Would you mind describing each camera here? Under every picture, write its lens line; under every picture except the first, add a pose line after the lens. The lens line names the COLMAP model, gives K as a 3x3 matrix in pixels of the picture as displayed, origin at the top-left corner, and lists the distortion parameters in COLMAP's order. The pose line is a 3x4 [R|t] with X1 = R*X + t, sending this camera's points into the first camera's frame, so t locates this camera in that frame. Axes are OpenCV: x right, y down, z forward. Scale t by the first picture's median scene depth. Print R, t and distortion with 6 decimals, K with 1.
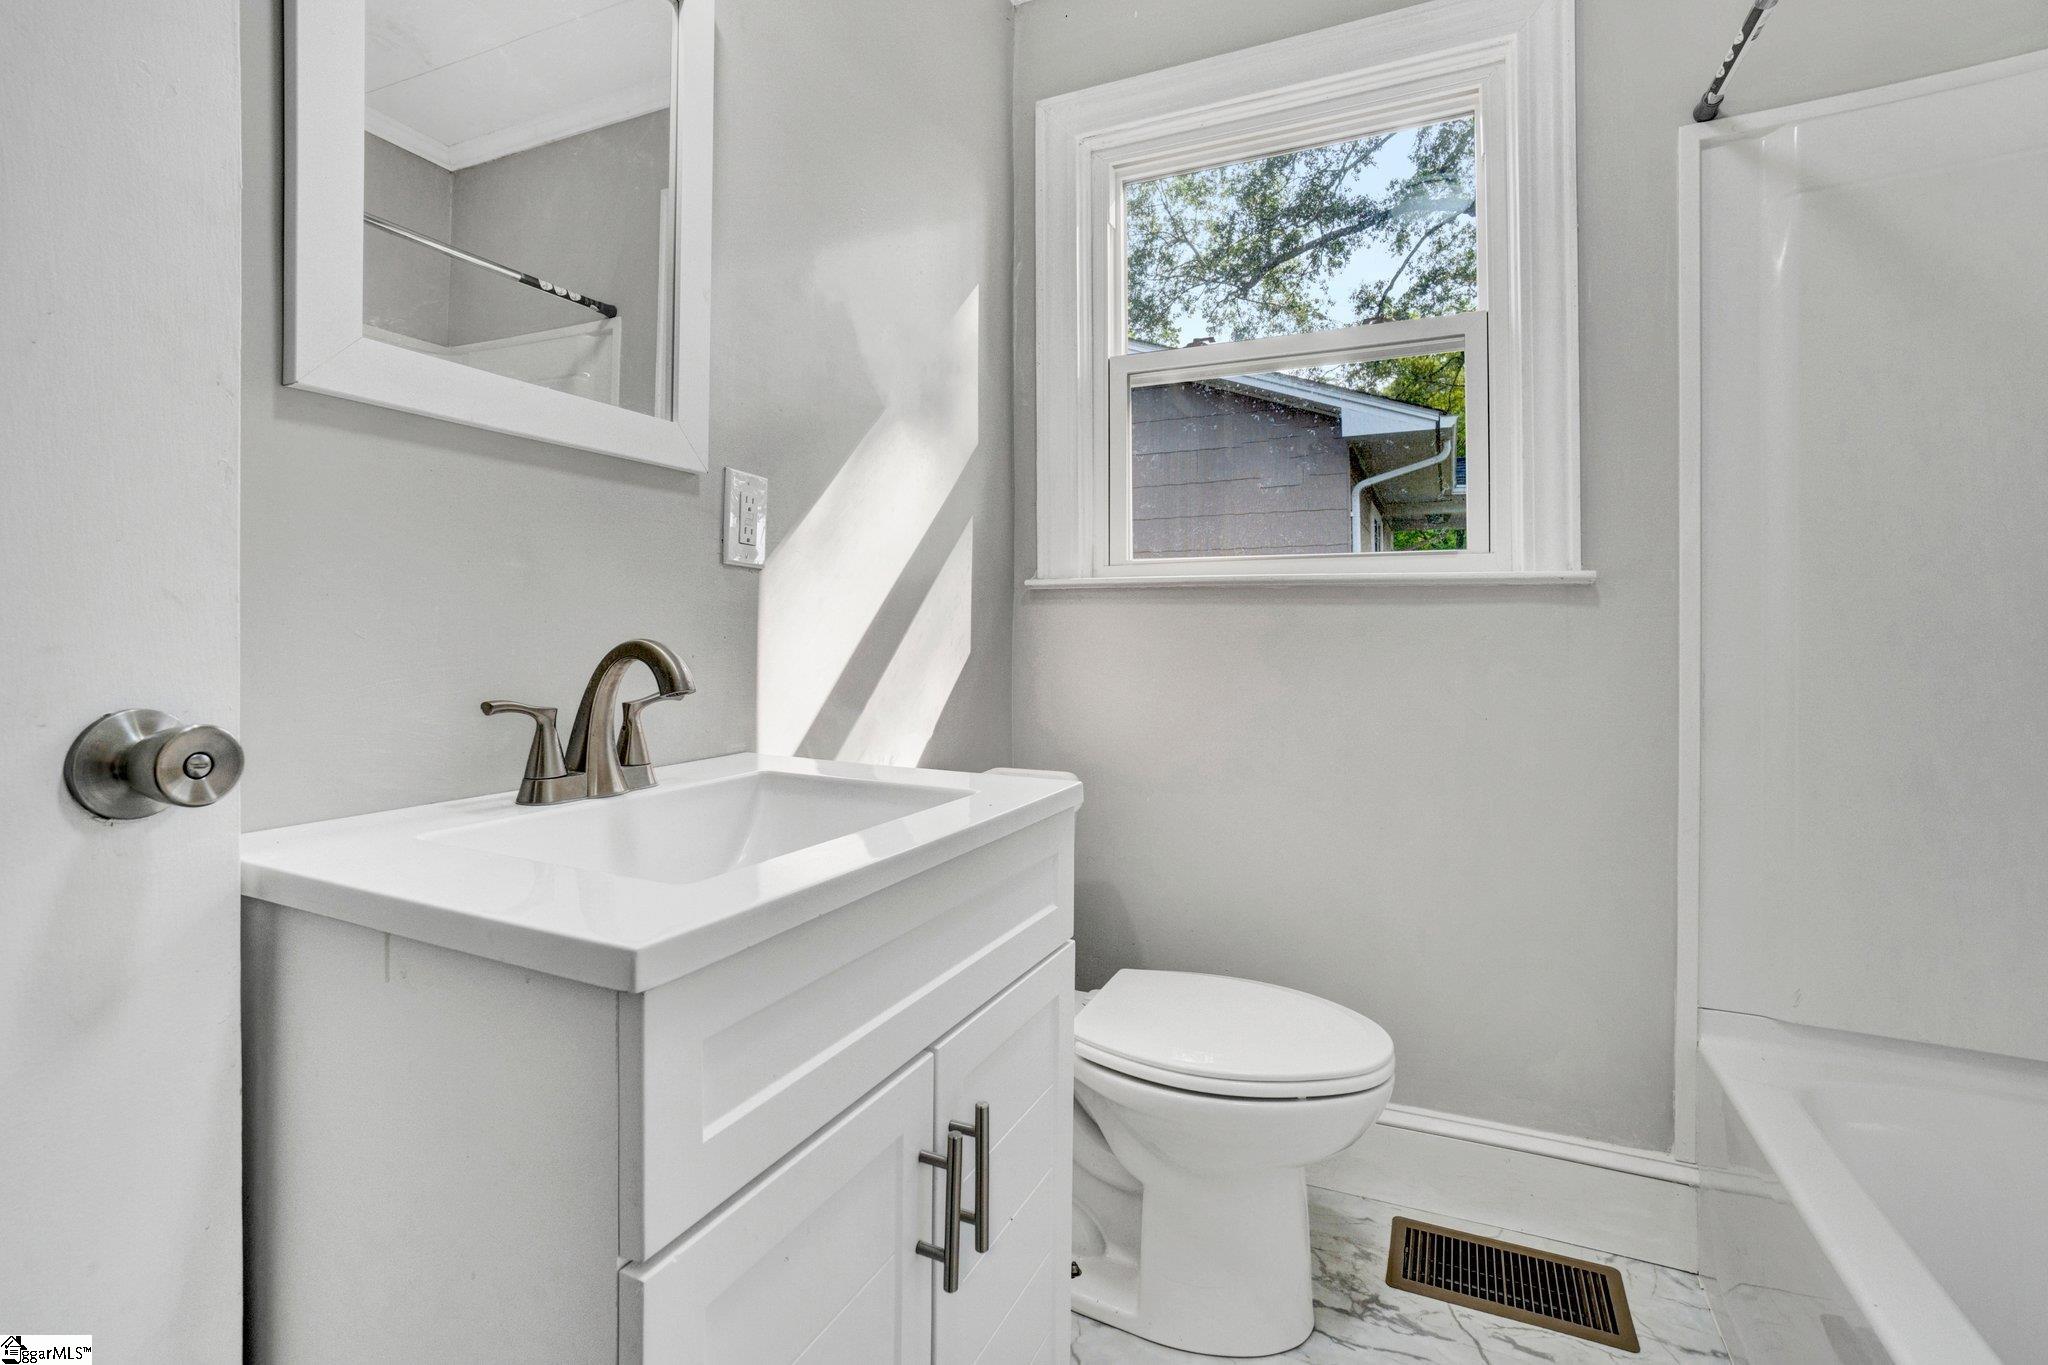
lens RADIAL K [[926.4, 0, 1039.8], [0, 926.4, 625.3], [0, 0, 1]] dist [-0.012426, 0.000087]
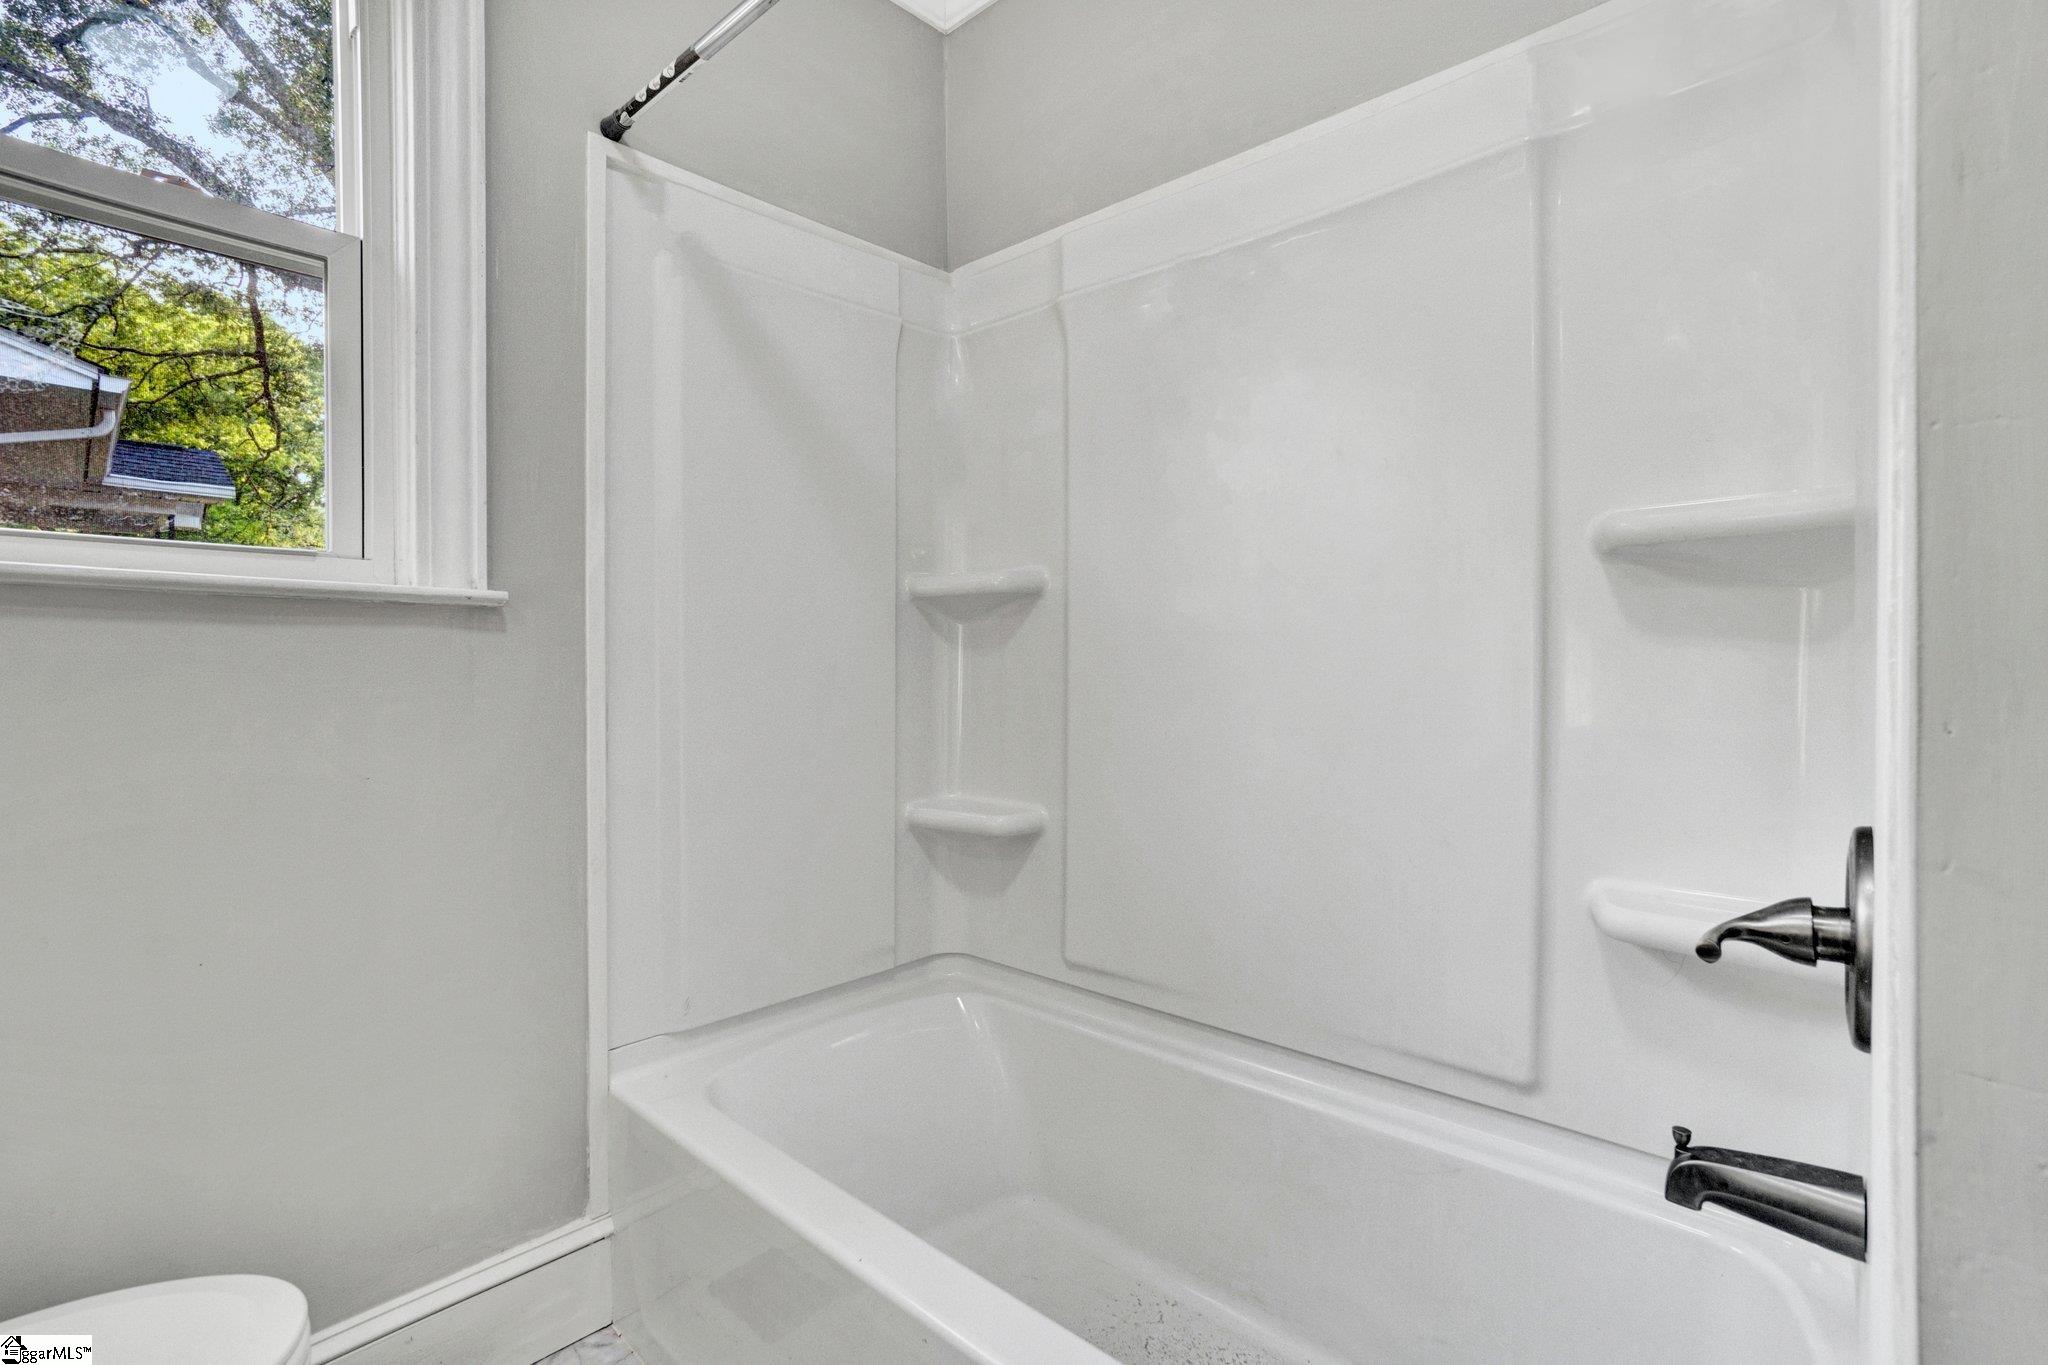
lens RADIAL K [[926.4, 0, 1026.5], [0, 926.4, 676.4], [0, 0, 1]] dist [-0.012426, 0.000087]
pose [[0.306600, -0.003033, 0.951834, -0.071631], [-0.001614, 0.999992, 0.003706, 0.016807], [-0.951837, -0.002673, 0.306592, 0.277486]]
